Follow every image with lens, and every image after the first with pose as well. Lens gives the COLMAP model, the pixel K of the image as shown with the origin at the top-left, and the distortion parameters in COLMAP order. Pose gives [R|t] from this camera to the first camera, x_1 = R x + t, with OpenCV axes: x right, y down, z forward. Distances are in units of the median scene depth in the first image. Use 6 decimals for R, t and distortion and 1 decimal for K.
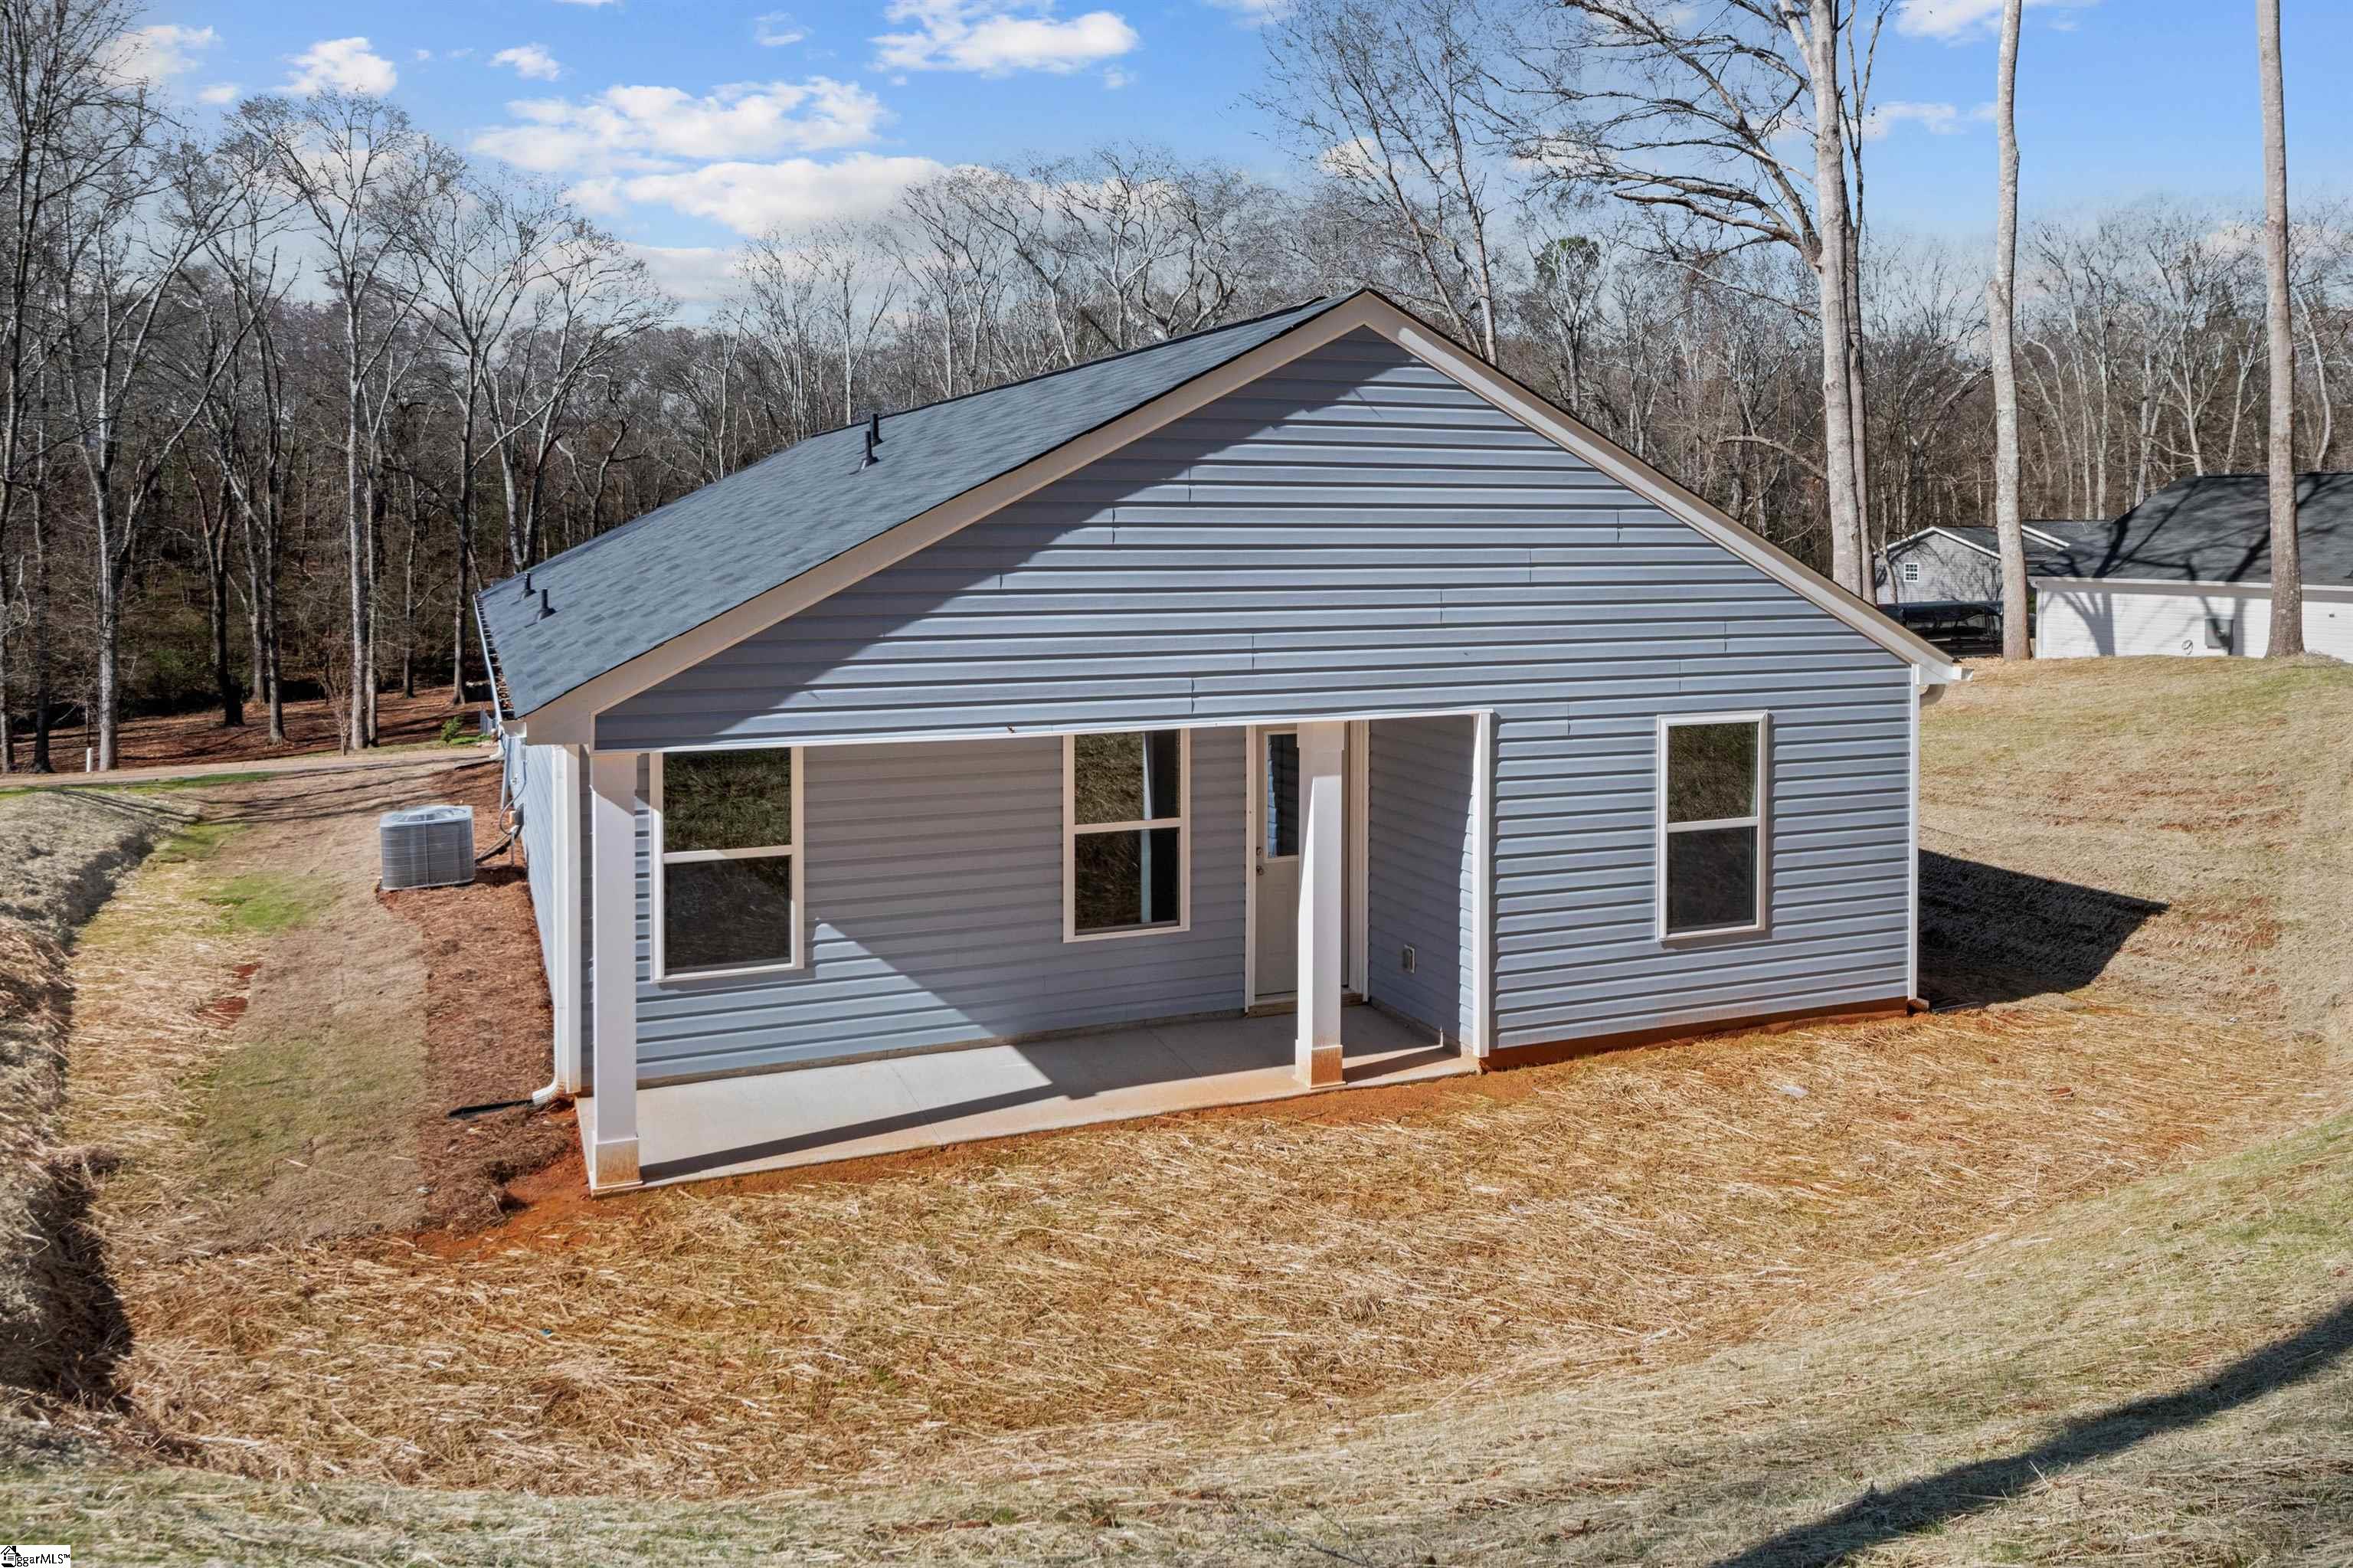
lens RADIAL K [[1755.6, 0, 1173.4], [0, 1755.6, 503.7], [0, 0, 1]] dist [0.008779, 0.006029]
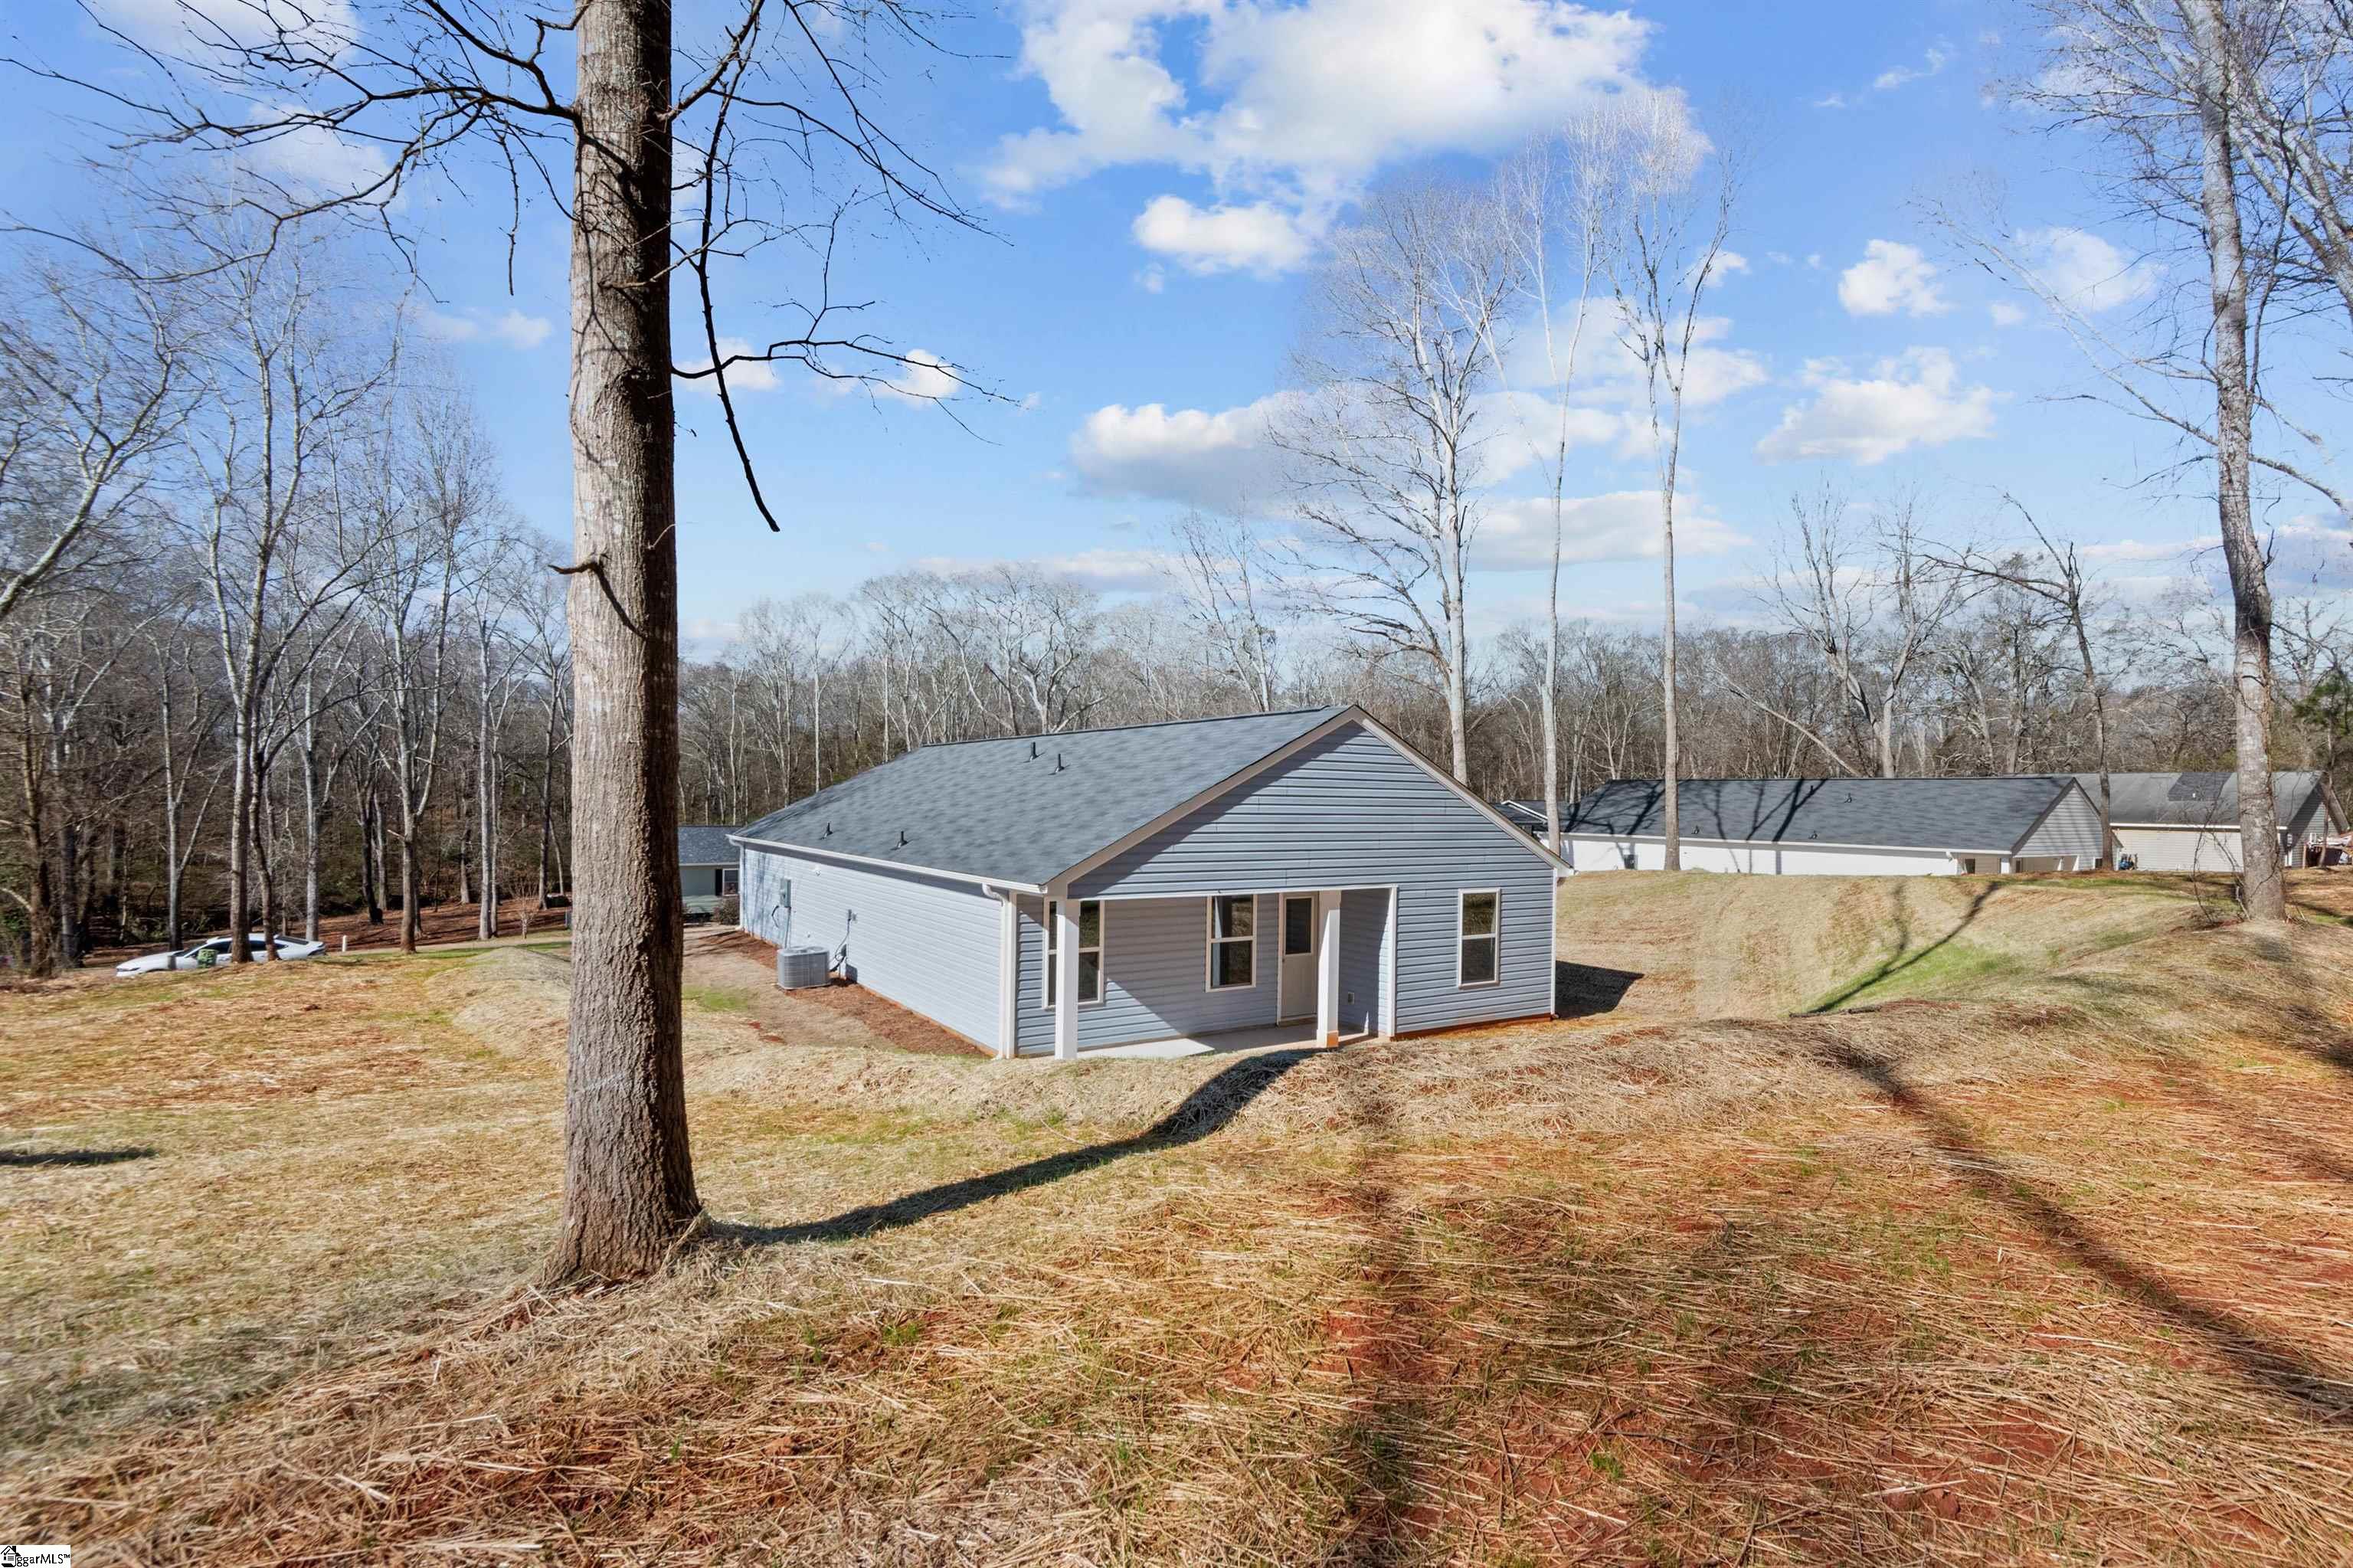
lens RADIAL K [[1120.8, 0, 1183.0], [0, 1120.8, 791.6], [0, 0, 1]] dist [0.026646, -0.000142]
pose [[0.983014, 0.013586, 0.183025, -0.335122], [-0.015181, 0.999858, 0.007320, -0.011070], [-0.182899, -0.009975, 0.983081, -0.359186]]
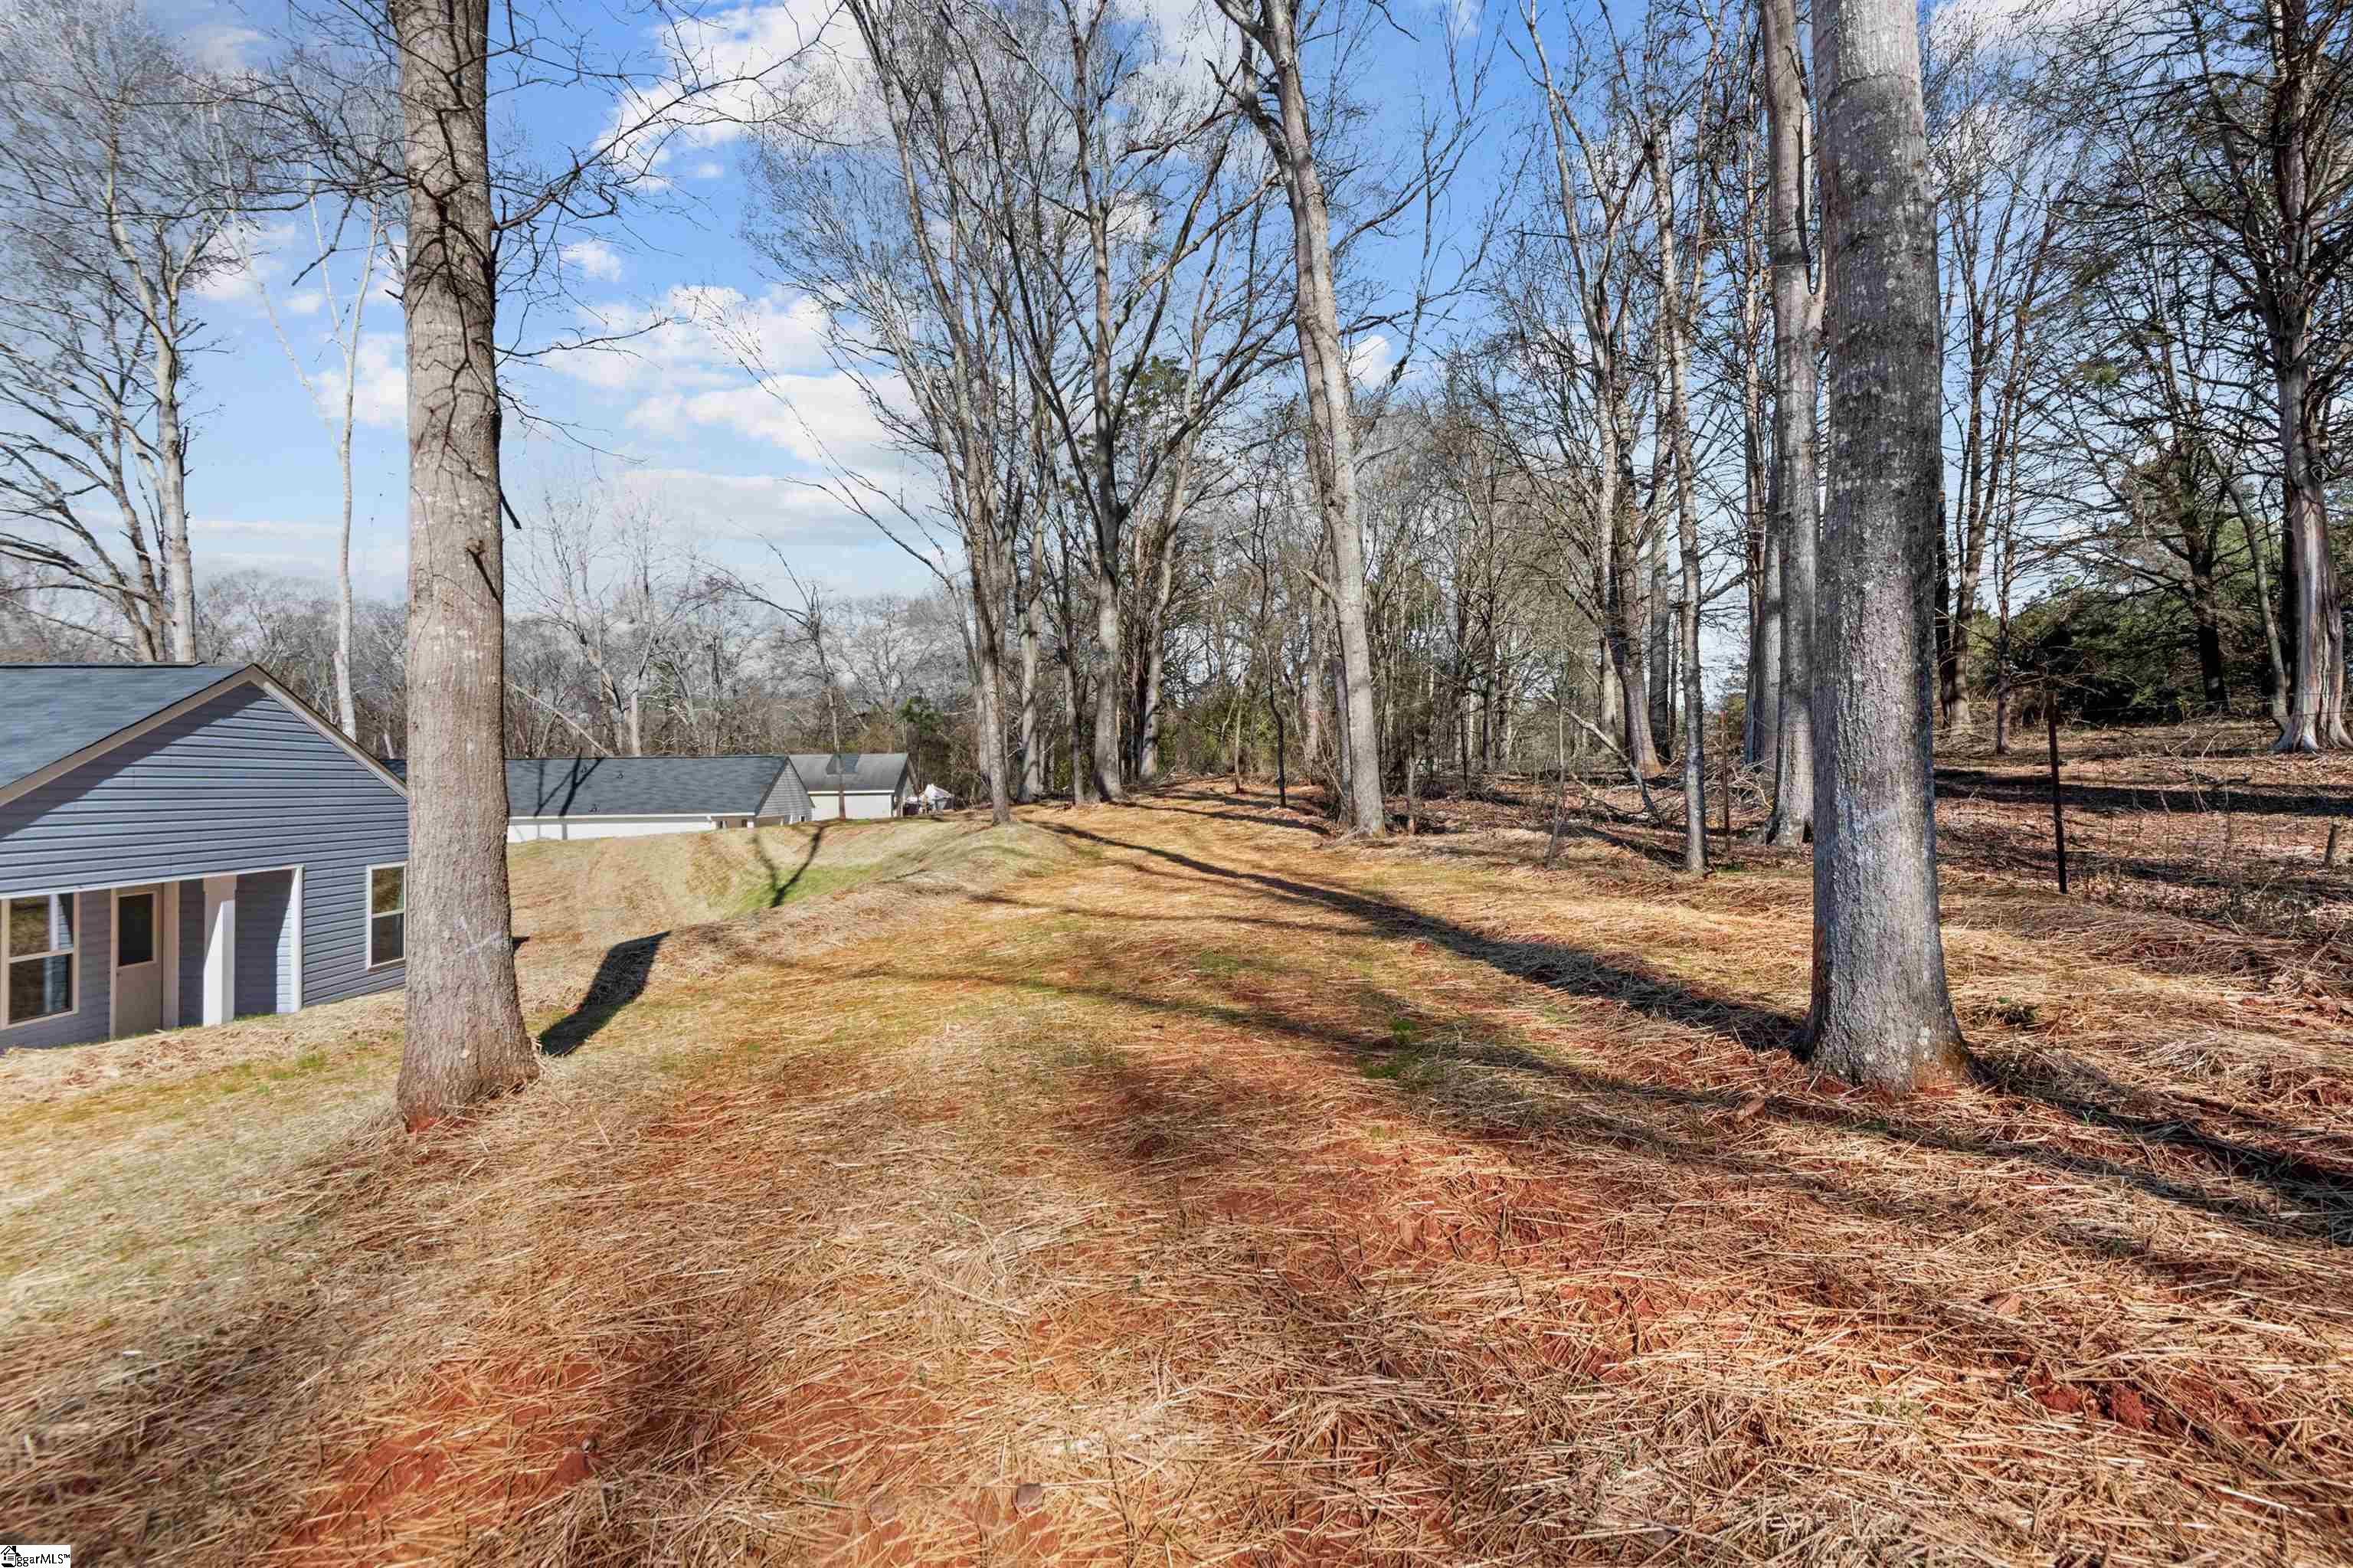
lens RADIAL K [[1120.8, 0, 1183.0], [0, 1120.8, 791.6], [0, 0, 1]] dist [0.026646, -0.000142]
pose [[0.310673, -0.012053, 0.950440, -0.735541], [0.002959, 0.999927, 0.011713, 0.014906], [-0.950512, -0.000827, 0.310686, -0.394890]]
